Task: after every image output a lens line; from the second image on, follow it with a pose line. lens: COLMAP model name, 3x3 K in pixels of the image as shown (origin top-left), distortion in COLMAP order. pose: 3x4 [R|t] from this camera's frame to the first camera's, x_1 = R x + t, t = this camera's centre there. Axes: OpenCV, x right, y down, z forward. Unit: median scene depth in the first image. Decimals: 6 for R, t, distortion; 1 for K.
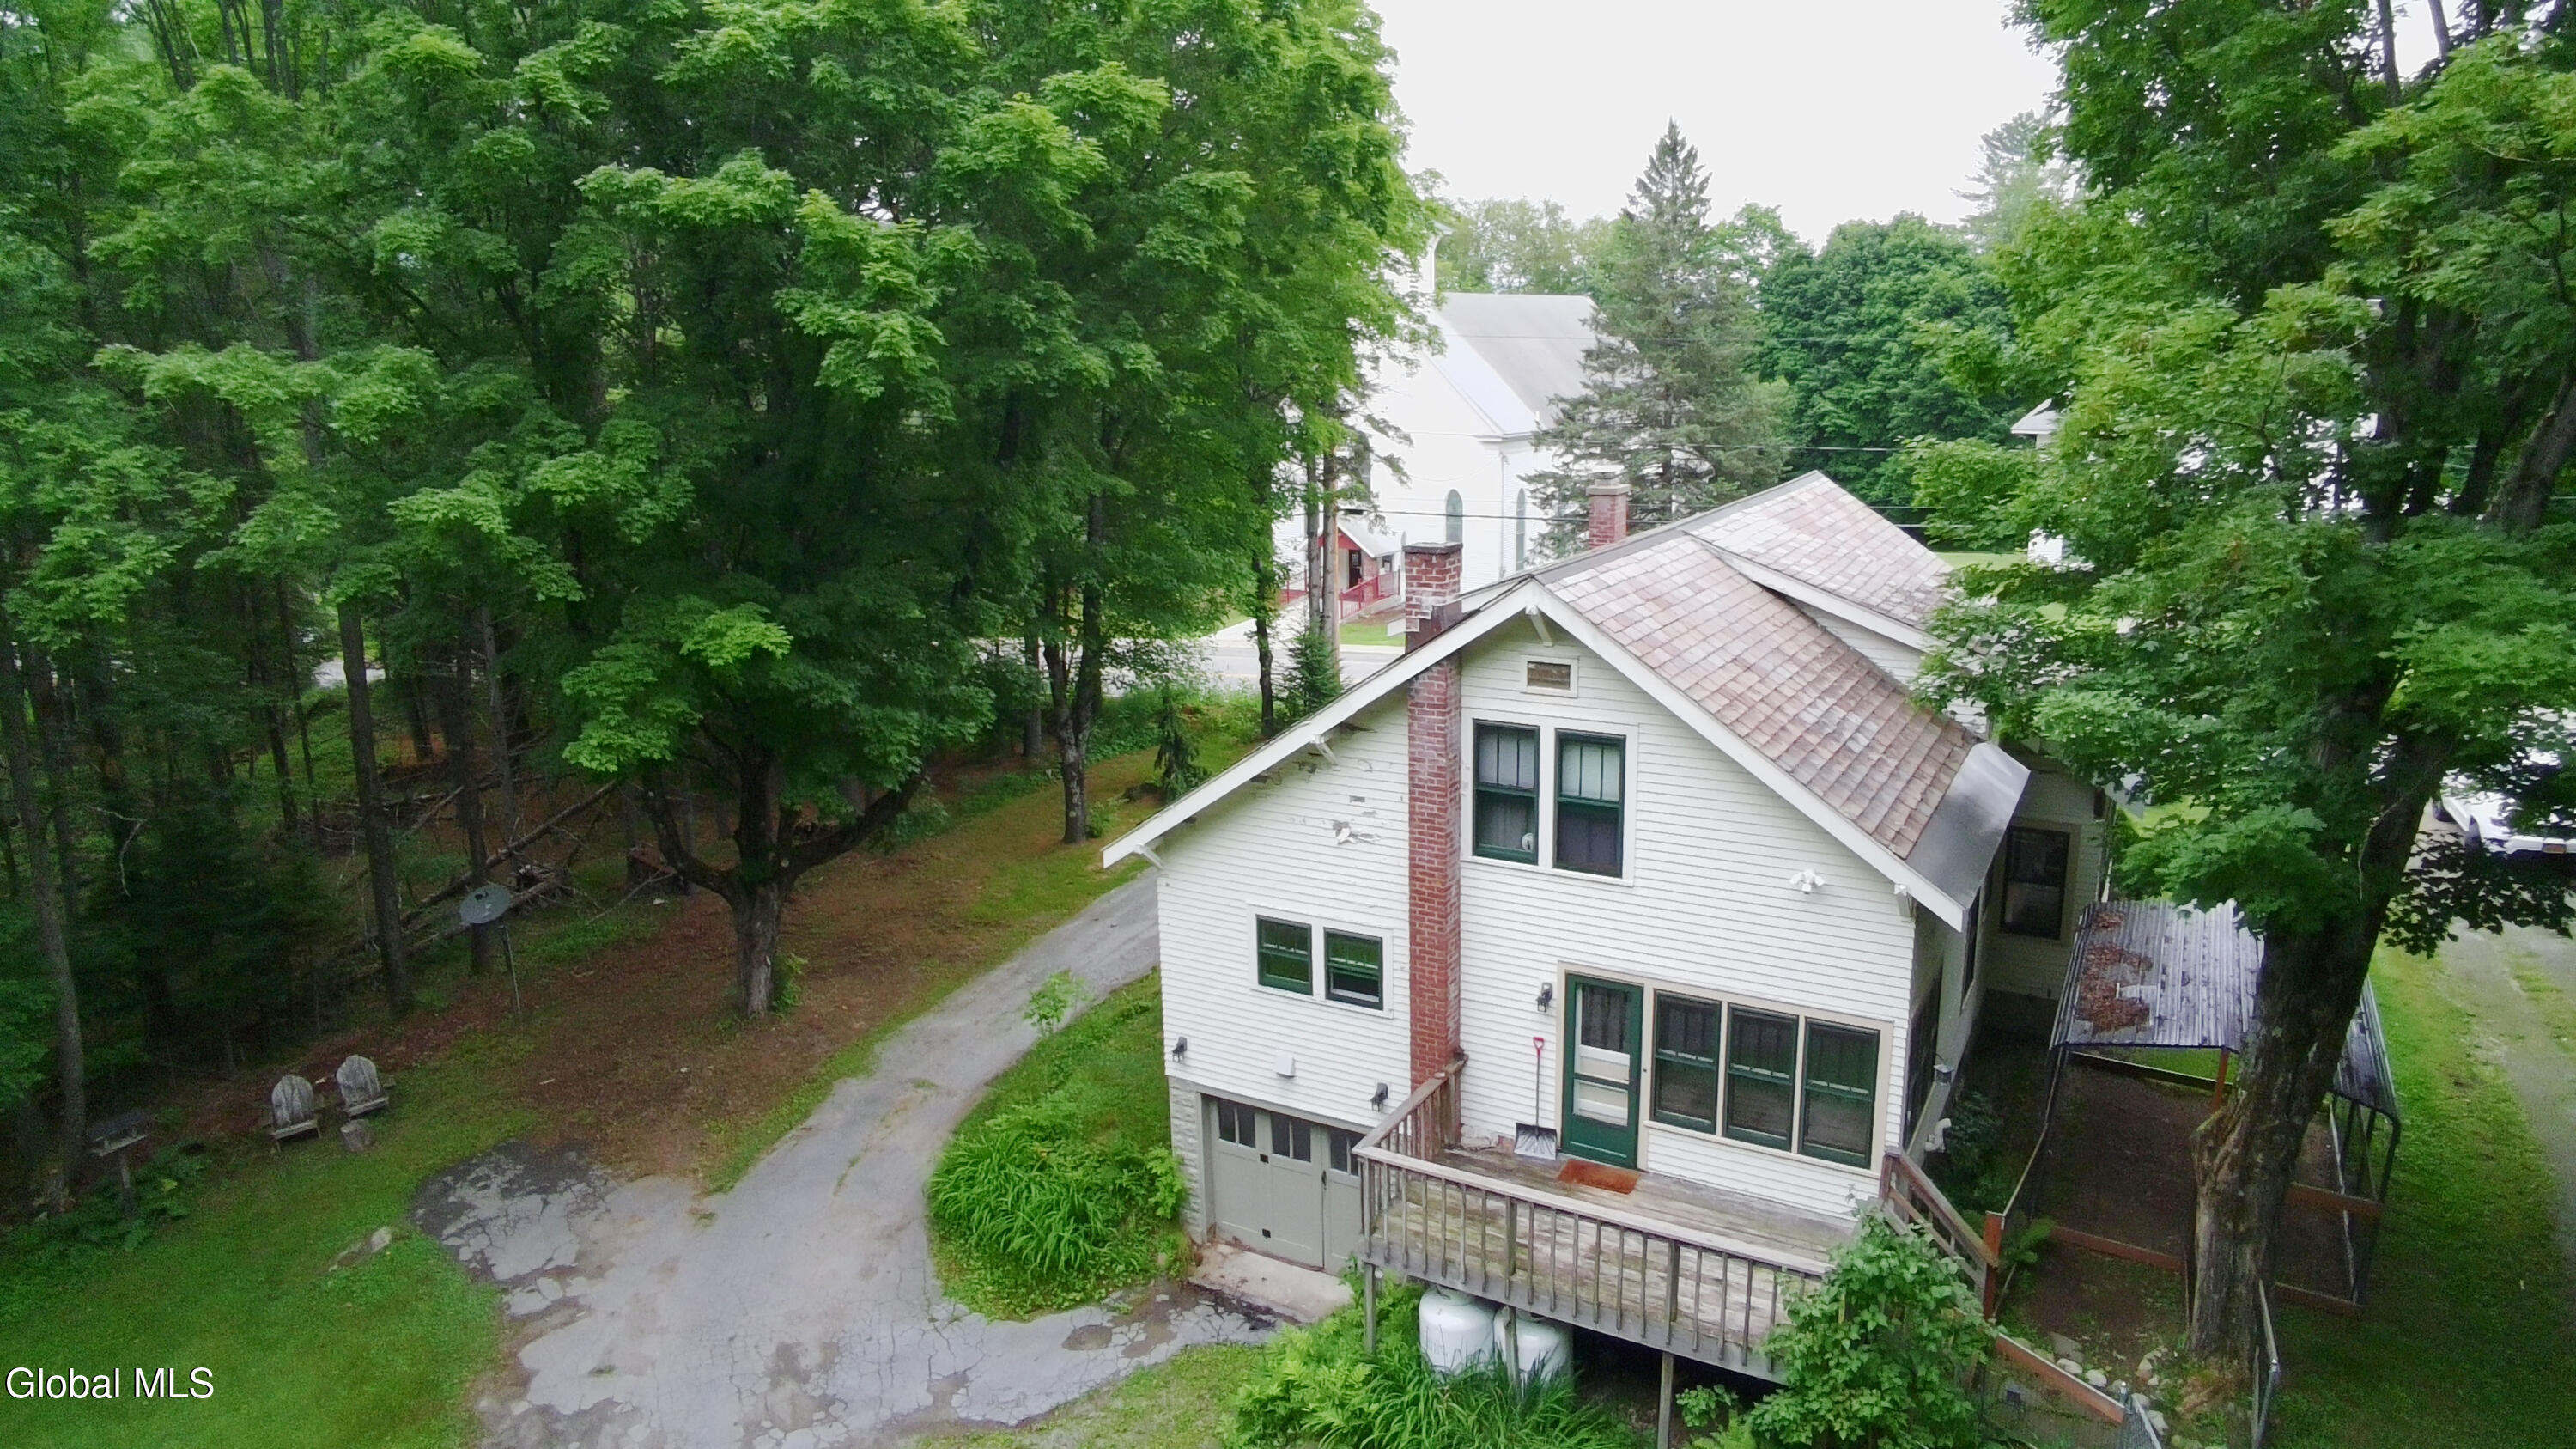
lens RADIAL K [[1567.5, 0, 1288.0], [0, 1567.5, 724.5], [0, 0, 1]] dist [-0.065360, 0.047779]
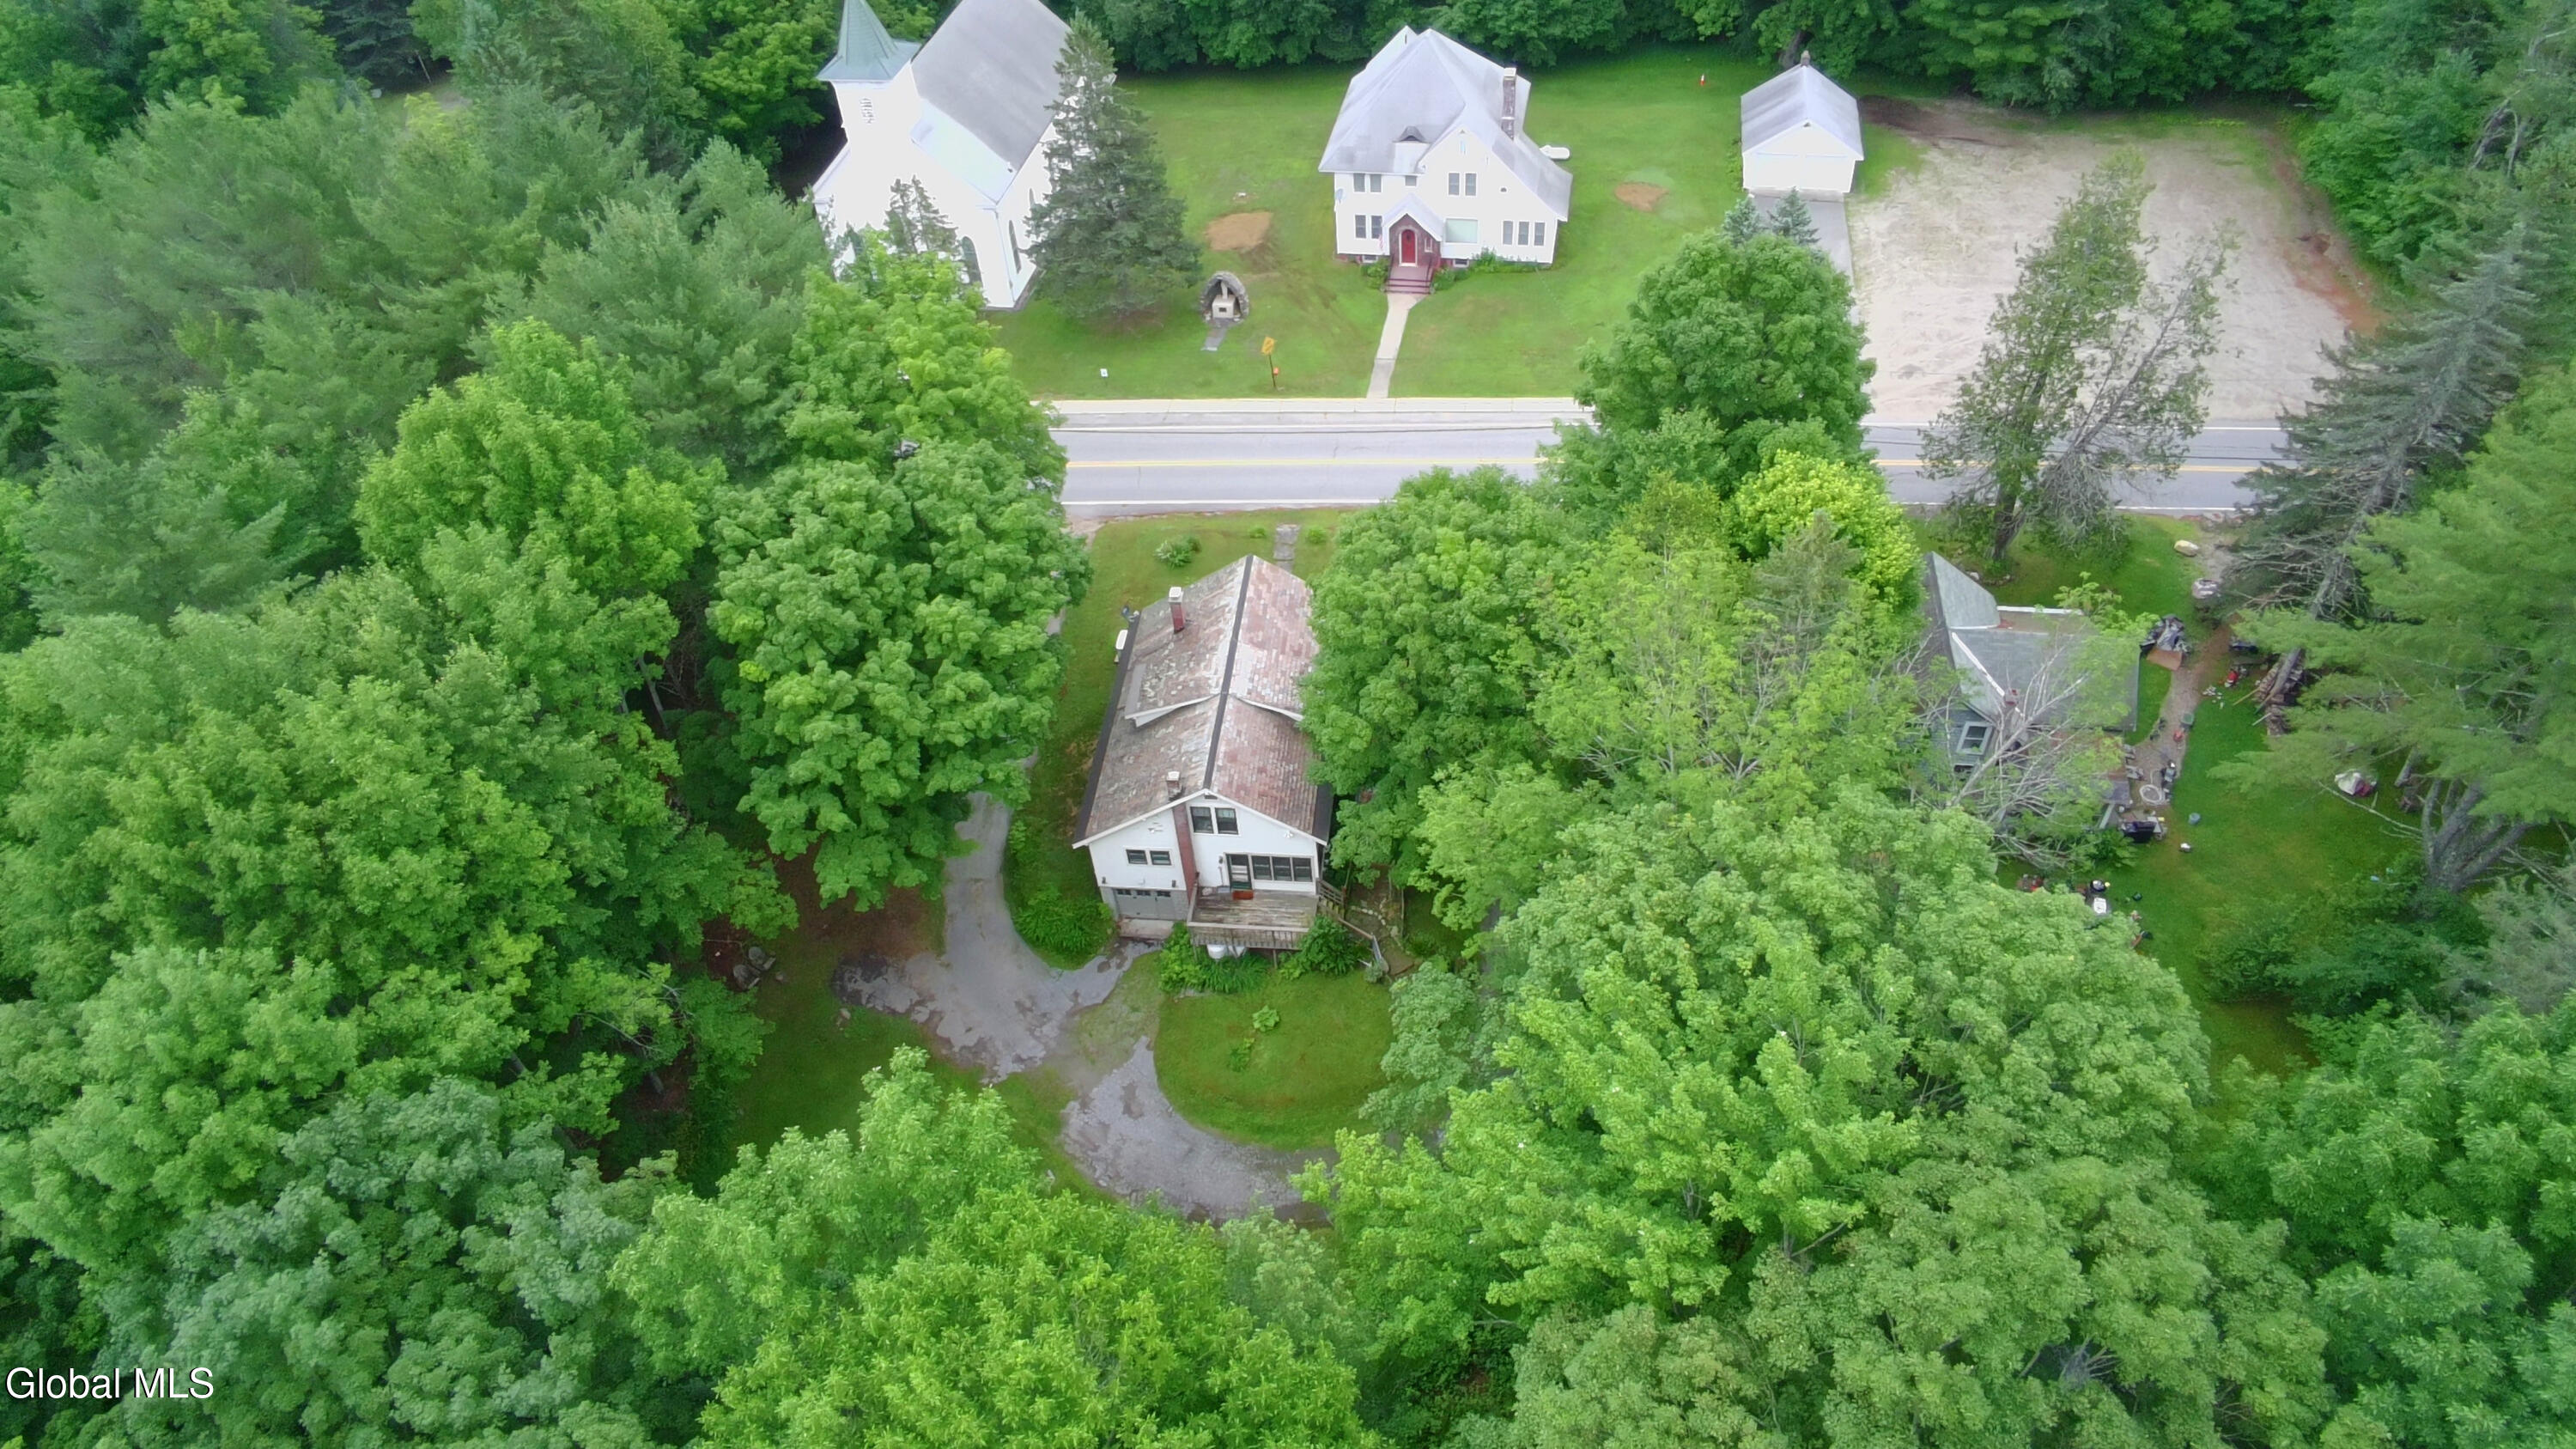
lens RADIAL K [[1567.5, 0, 1288.0], [0, 1567.5, 724.5], [0, 0, 1]] dist [-0.065360, 0.047779]
pose [[0.911258, -0.318035, 0.261655, -0.495739], [0.128278, 0.822919, 0.553489, -1.899728], [-0.391349, -0.470806, 0.790688, -1.616383]]
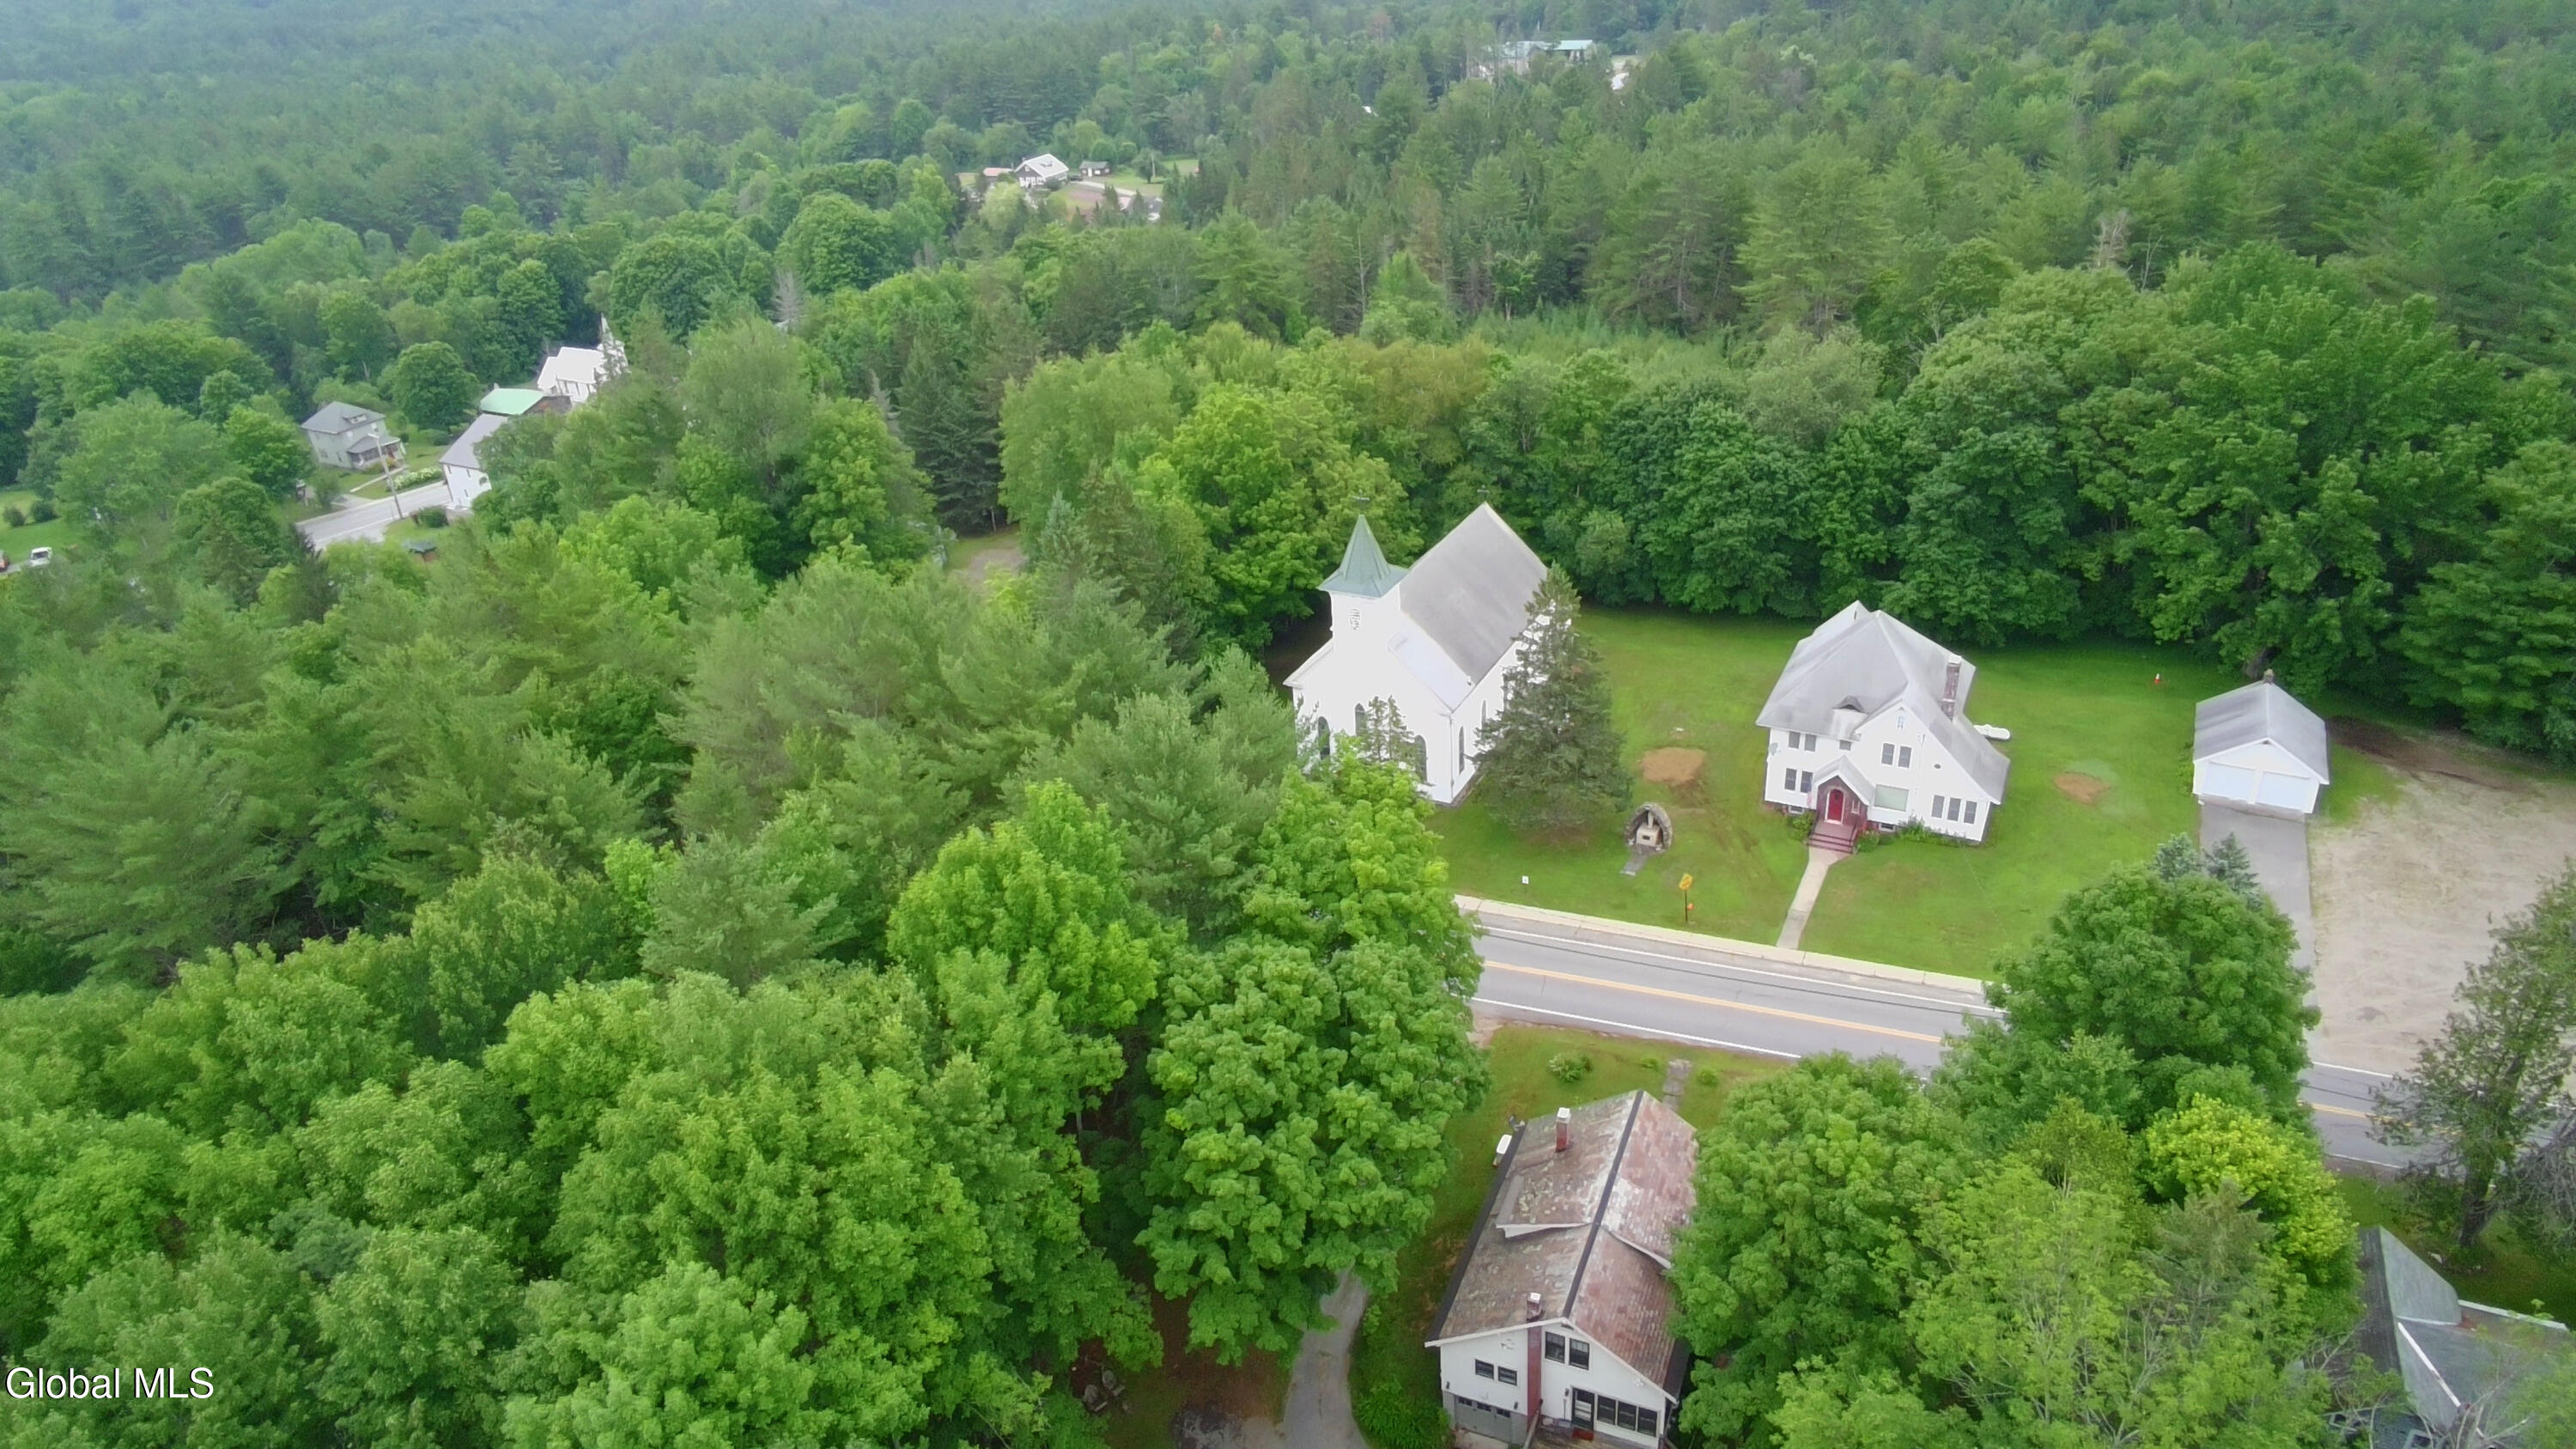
lens RADIAL K [[1567.5, 0, 1288.0], [0, 1567.5, 724.5], [0, 0, 1]] dist [-0.065360, 0.047779]
pose [[0.991371, -0.098545, 0.086440, -0.582870], [0.072545, 0.961693, 0.264355, -2.129445], [-0.109180, -0.255803, 0.960544, -1.813033]]
